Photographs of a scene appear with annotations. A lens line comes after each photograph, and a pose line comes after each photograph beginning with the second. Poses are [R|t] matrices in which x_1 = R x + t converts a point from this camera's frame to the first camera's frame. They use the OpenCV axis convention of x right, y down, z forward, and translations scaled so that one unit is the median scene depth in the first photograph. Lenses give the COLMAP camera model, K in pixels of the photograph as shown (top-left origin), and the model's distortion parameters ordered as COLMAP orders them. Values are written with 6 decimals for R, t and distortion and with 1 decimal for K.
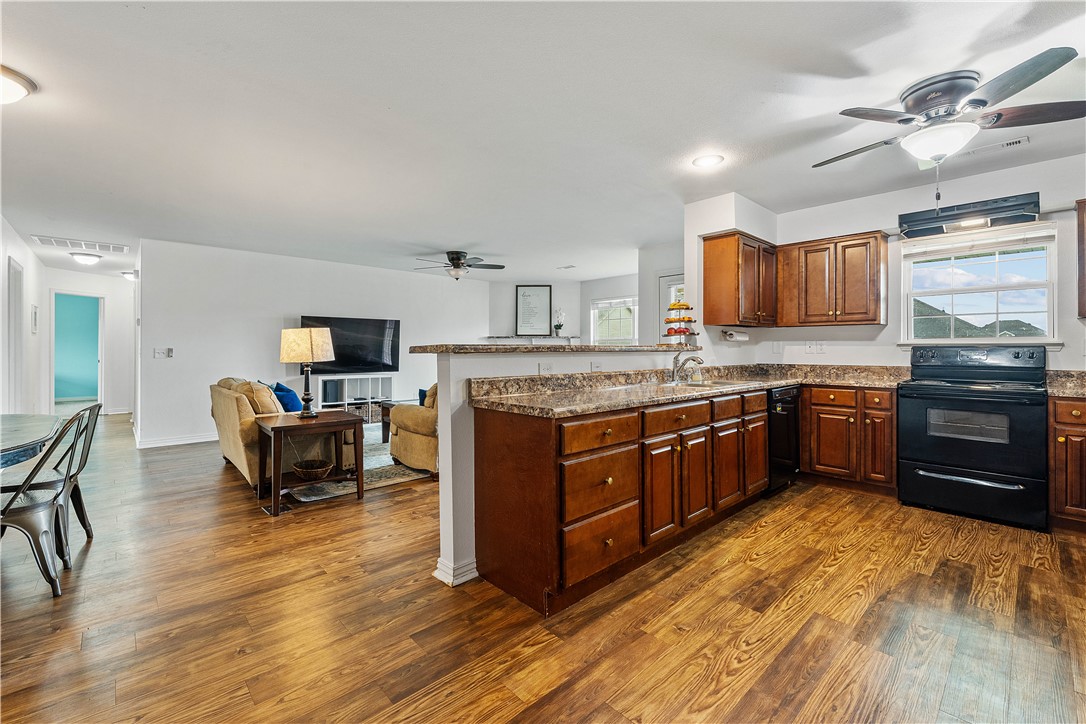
lens RADIAL K [[461.1, 0, 540.4], [0, 461.1, 347.0], [0, 0, 1]] dist [0.000534, 0.000018]
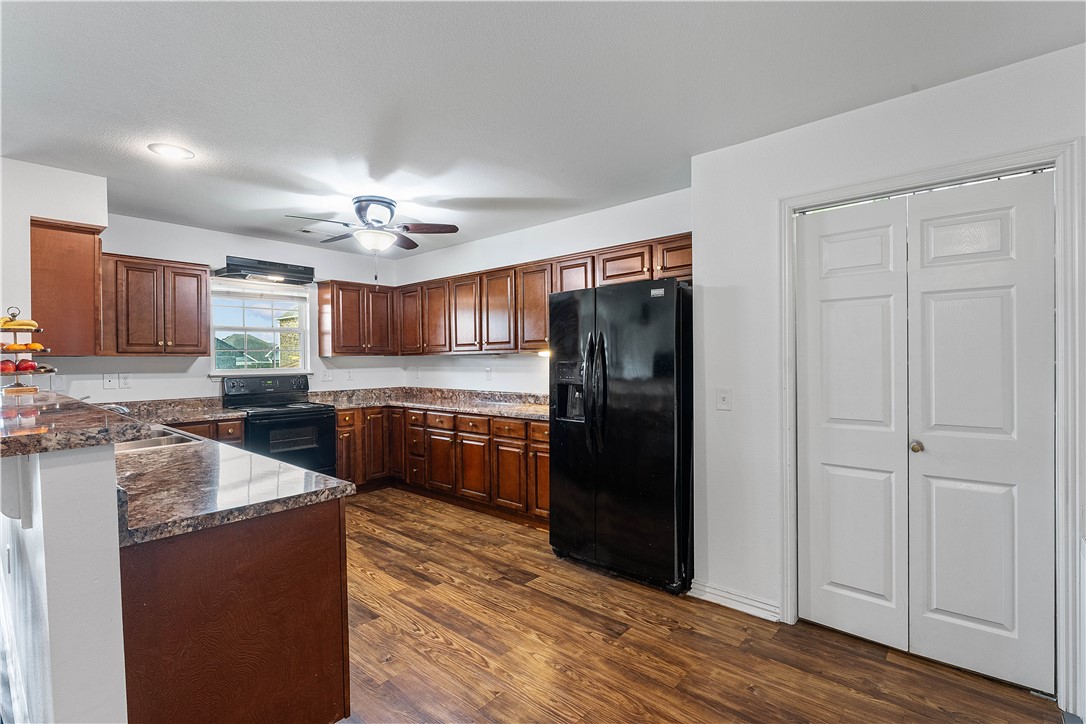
lens RADIAL K [[498.9, 0, 540.2], [0, 498.9, 361.0], [0, 0, 1]] dist [-0.000495, -0.000012]
pose [[-0.099719, -0.002005, 0.995014, -0.435854], [0.005419, 0.999982, 0.002558, -0.039530], [-0.995001, 0.005647, -0.099707, 0.379446]]
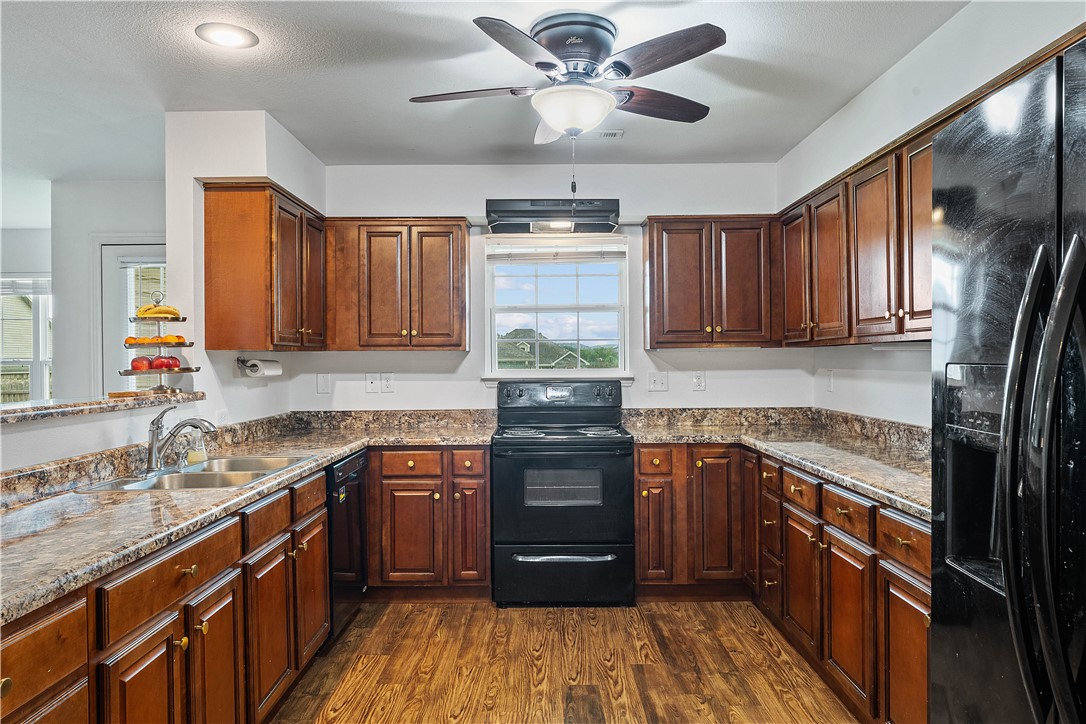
lens RADIAL K [[721.8, 0, 539.6], [0, 721.8, 358.7], [0, 0, 1]] dist [-0.003230, -0.000642]
pose [[0.682454, -0.004794, 0.730913, 0.013651], [0.004566, 0.999987, 0.002295, -0.040269], [-0.730914, 0.001772, 0.682467, 0.171219]]
